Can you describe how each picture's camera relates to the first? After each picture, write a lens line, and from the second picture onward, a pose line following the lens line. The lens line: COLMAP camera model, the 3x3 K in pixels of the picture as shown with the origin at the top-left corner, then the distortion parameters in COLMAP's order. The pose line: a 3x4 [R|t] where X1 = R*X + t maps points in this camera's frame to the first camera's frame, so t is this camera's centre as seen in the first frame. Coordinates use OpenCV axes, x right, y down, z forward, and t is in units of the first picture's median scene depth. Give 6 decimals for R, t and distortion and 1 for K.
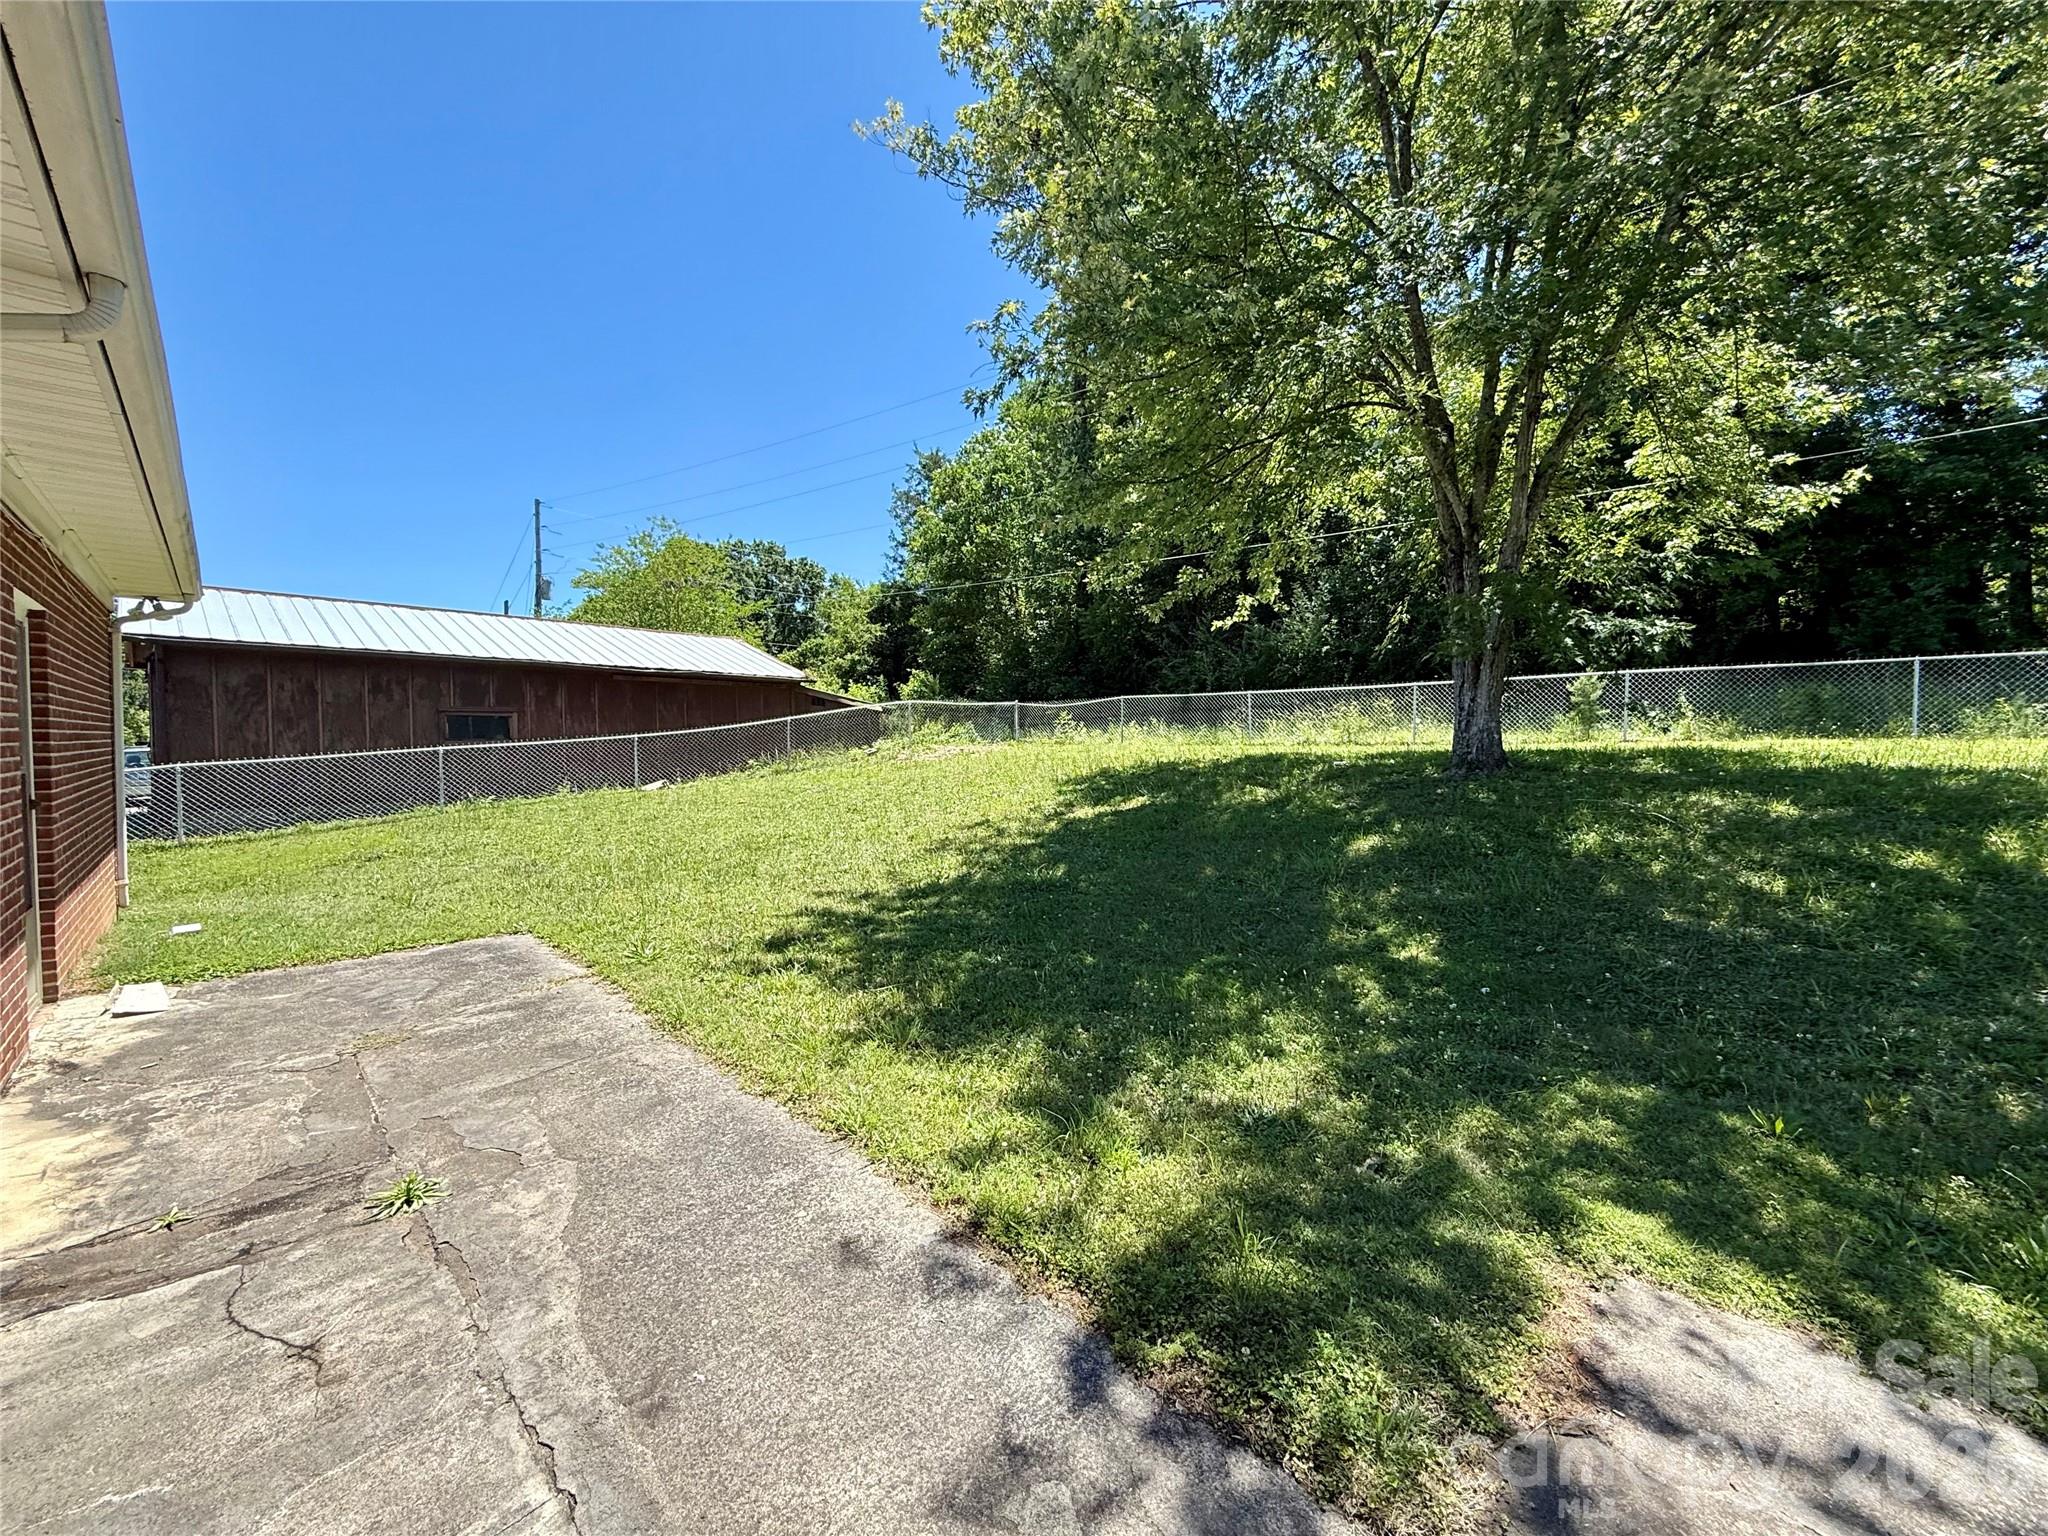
lens RADIAL K [[820.7, 0, 1024.5], [0, 820.7, 763.1], [0, 0, 1]] dist [0.001169, 0.000917]
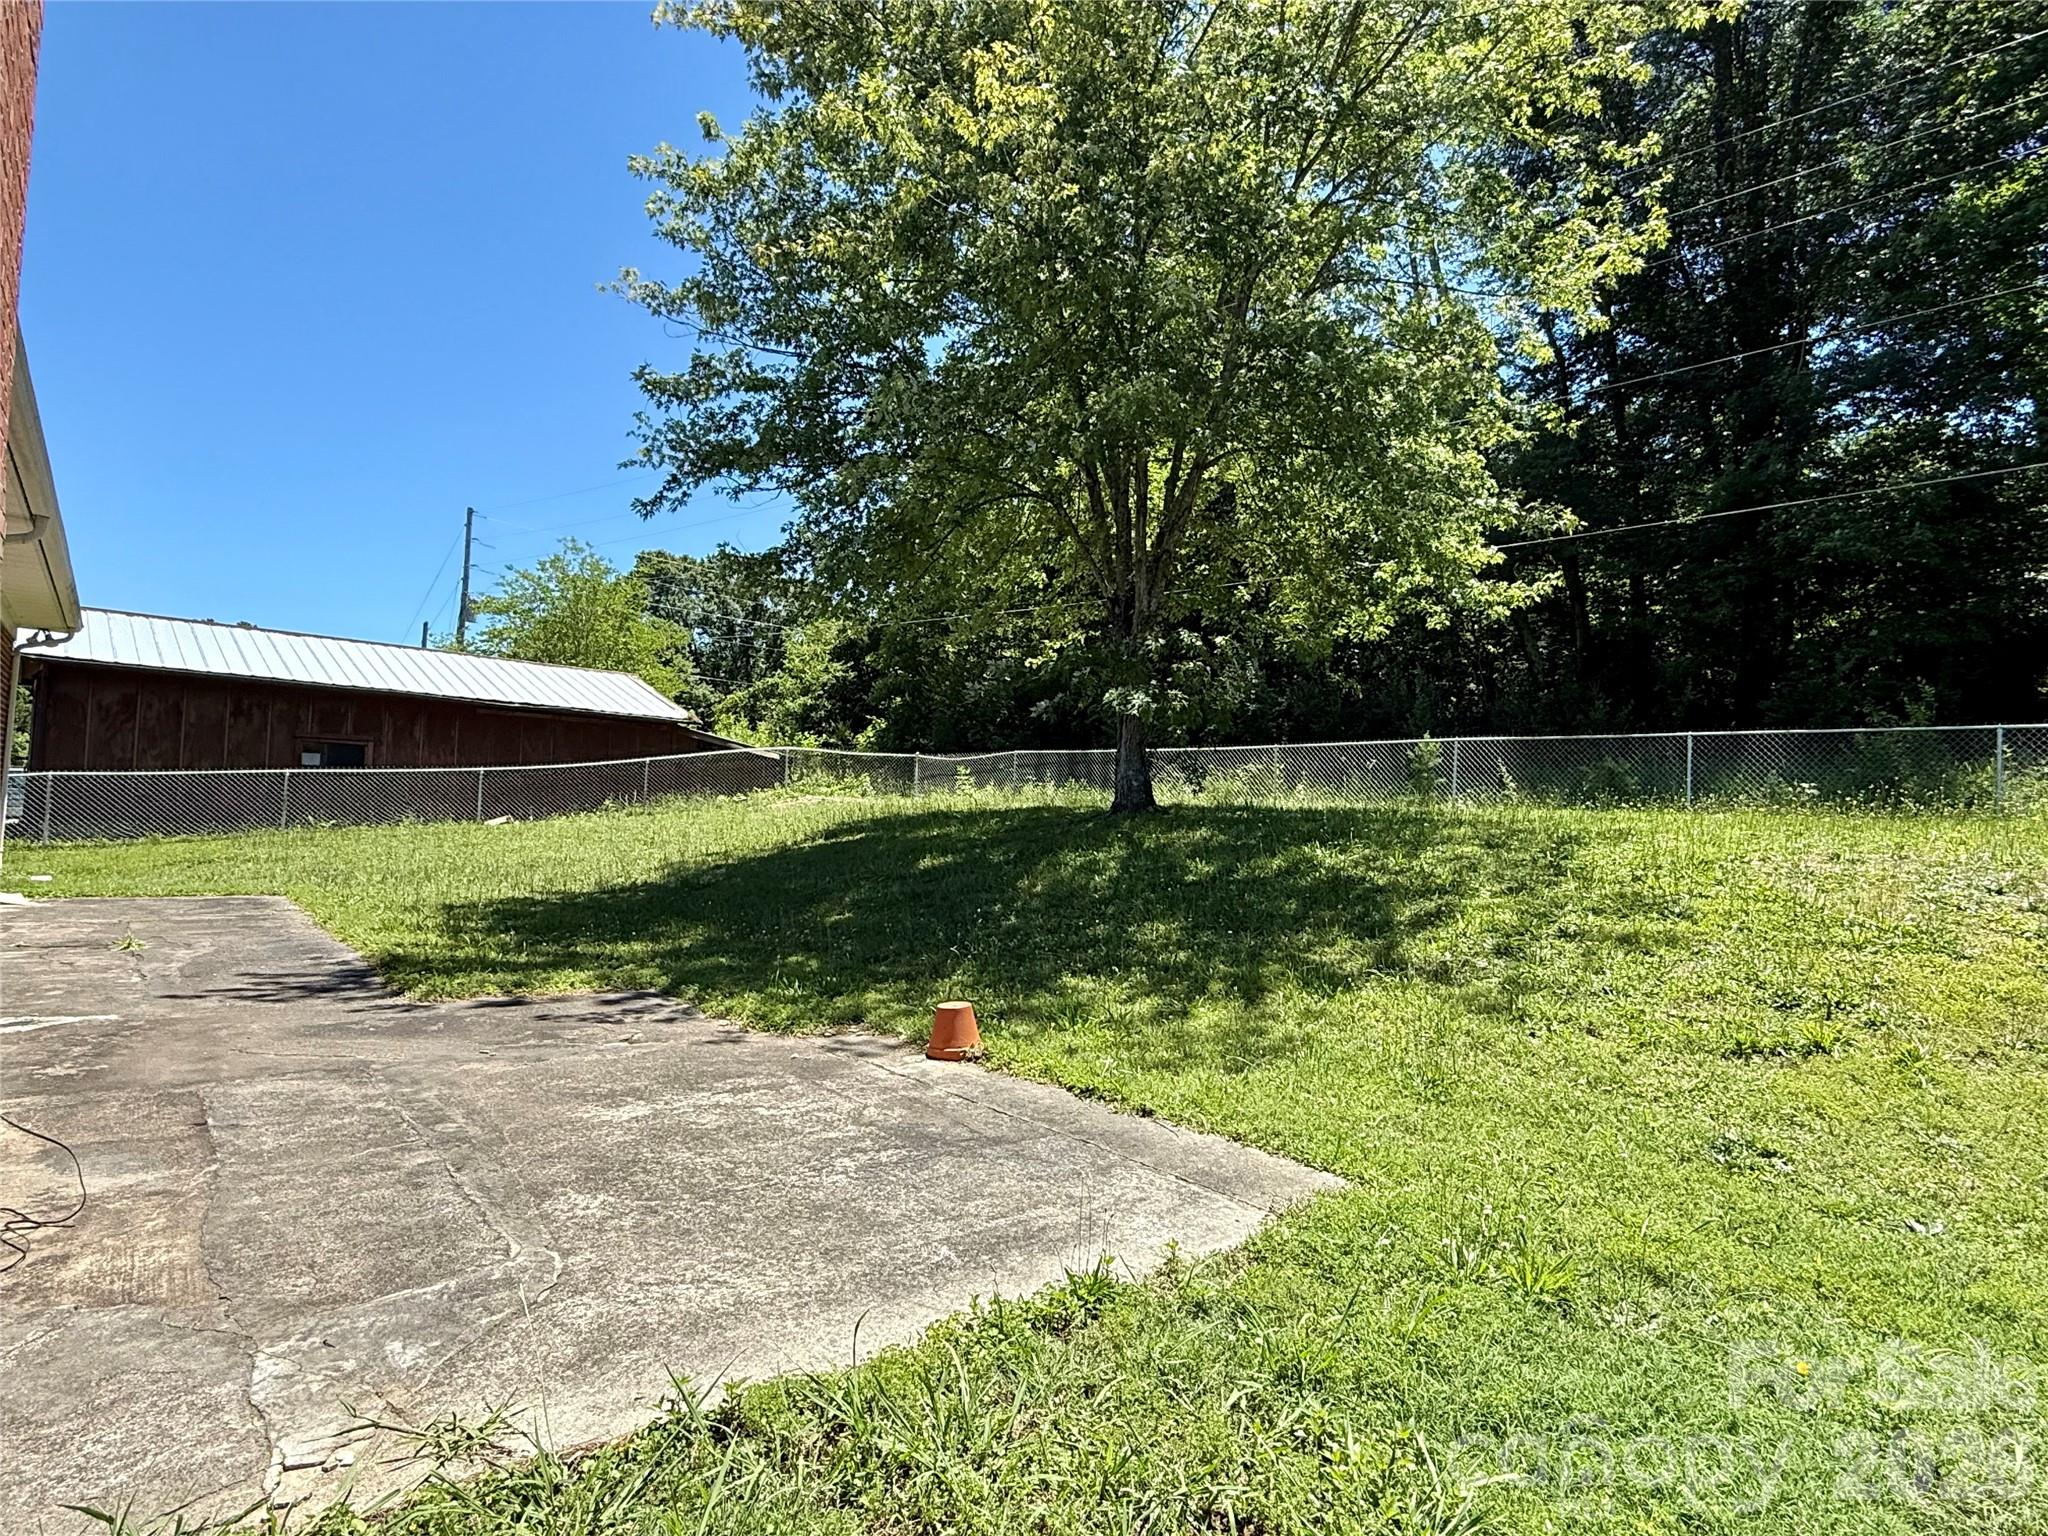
lens RADIAL K [[1110.2, 0, 1027.7], [0, 1110.2, 767.1], [0, 0, 1]] dist [0.012261, -0.002810]
pose [[0.995523, 0.039394, -0.085917, 0.215421], [-0.045800, 0.996212, -0.073915, 0.024330], [0.082680, 0.077519, 0.993557, -0.203923]]
